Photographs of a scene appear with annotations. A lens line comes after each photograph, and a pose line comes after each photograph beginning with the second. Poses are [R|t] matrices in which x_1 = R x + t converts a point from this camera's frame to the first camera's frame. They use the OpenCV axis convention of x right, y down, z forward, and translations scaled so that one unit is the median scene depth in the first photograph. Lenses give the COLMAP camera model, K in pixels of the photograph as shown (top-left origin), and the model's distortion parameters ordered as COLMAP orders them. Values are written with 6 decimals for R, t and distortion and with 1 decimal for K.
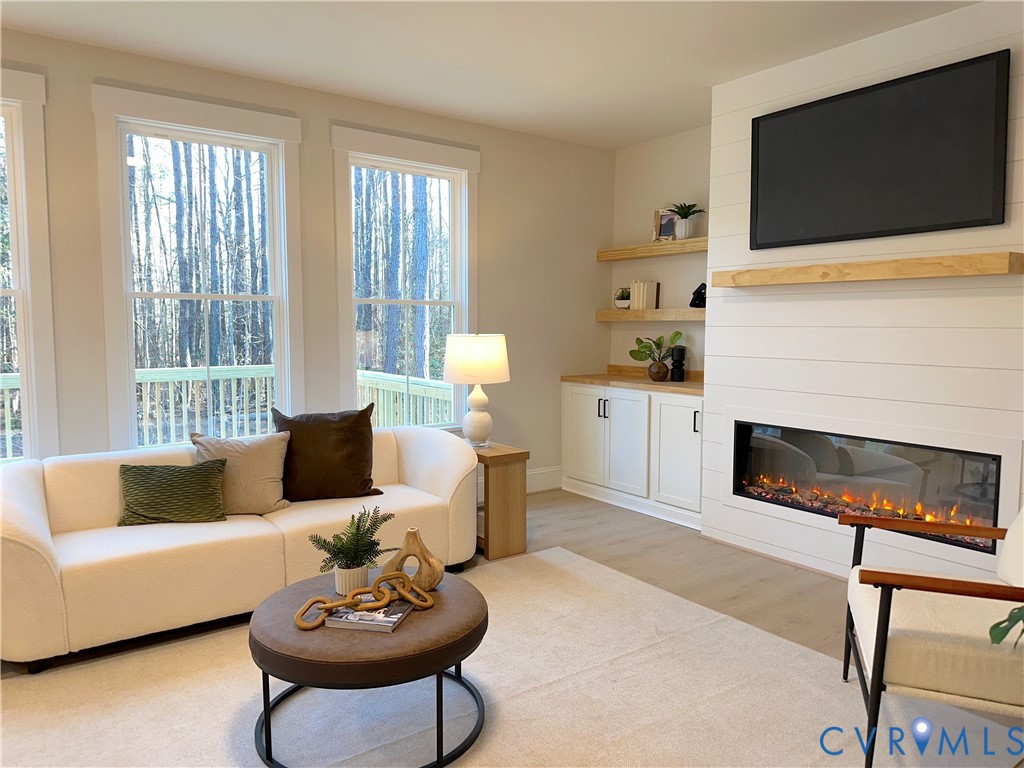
lens RADIAL K [[709.0, 0, 507.9], [0, 709.0, 387.3], [0, 0, 1]] dist [0.075948, -0.107839]
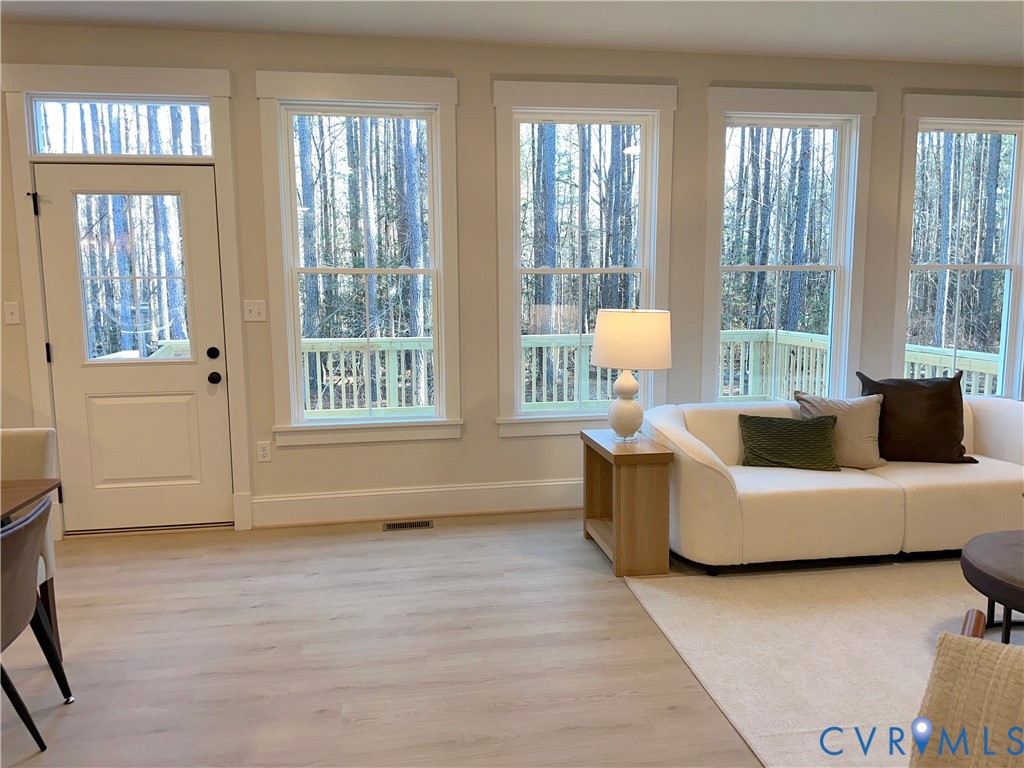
lens RADIAL K [[716.2, 0, 505.2], [0, 716.2, 380.3], [0, 0, 1]] dist [0.087997, -0.114615]
pose [[0.888126, 0.044331, -0.457458, -0.258593], [-0.029073, 0.998763, 0.040344, 0.011431], [0.458680, -0.022531, 0.888316, -0.173211]]
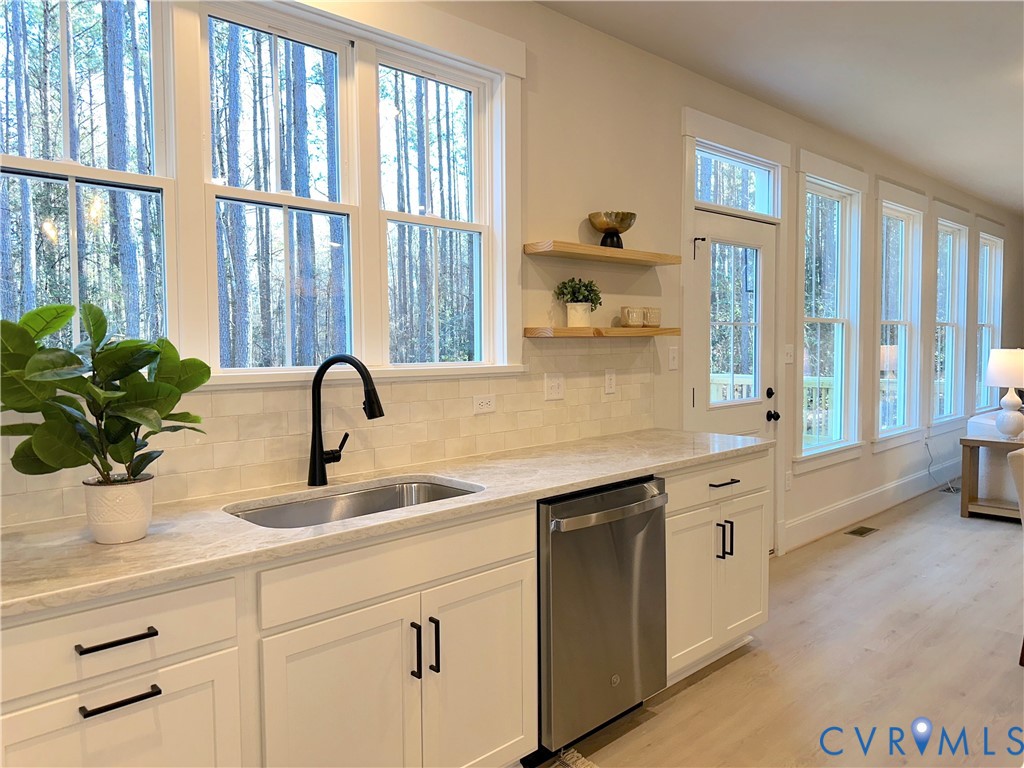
lens RADIAL K [[732.4, 0, 512.0], [0, 732.4, 384.0], [0, 0, 1]] dist [0.003655, 0.001505]
pose [[0.991264, -0.021174, 0.130179, -1.492498], [0.026214, 0.998966, -0.037132, 0.040624], [-0.129258, 0.040220, 0.990795, -0.479381]]
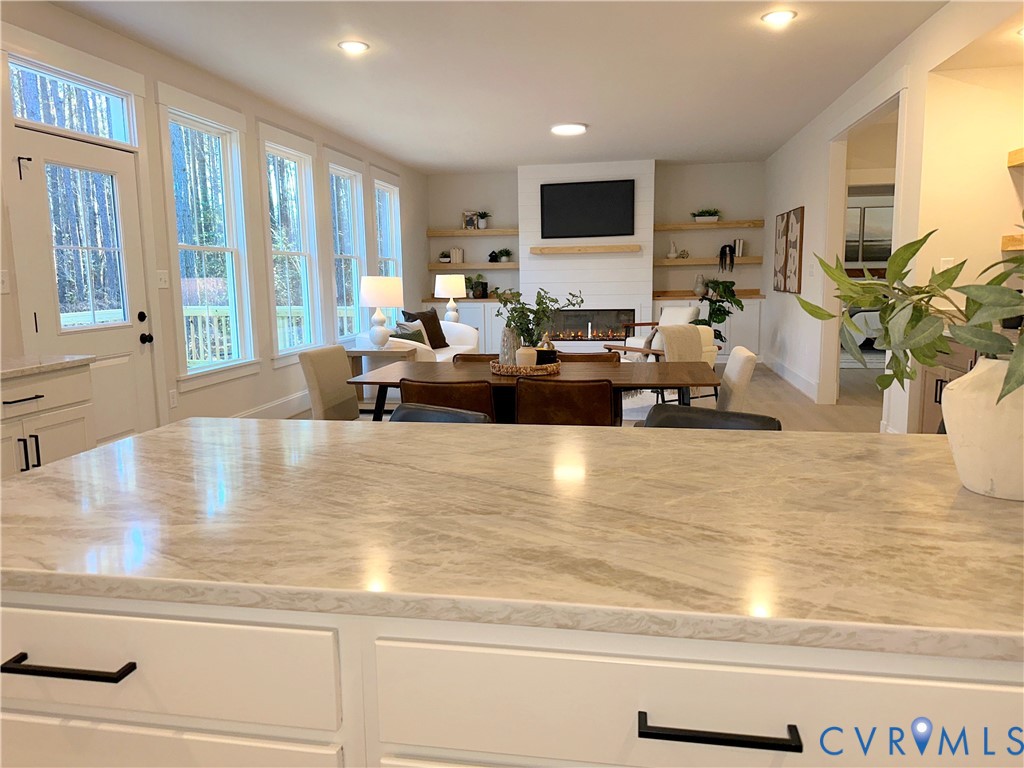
lens RADIAL K [[716.2, 0, 505.2], [0, 716.2, 380.3], [0, 0, 1]] dist [0.087997, -0.114615]
pose [[0.725600, -0.114243, 0.678566, -1.353056], [0.079401, 0.993435, 0.082350, 0.071638], [-0.683520, -0.005874, 0.729908, -0.655036]]
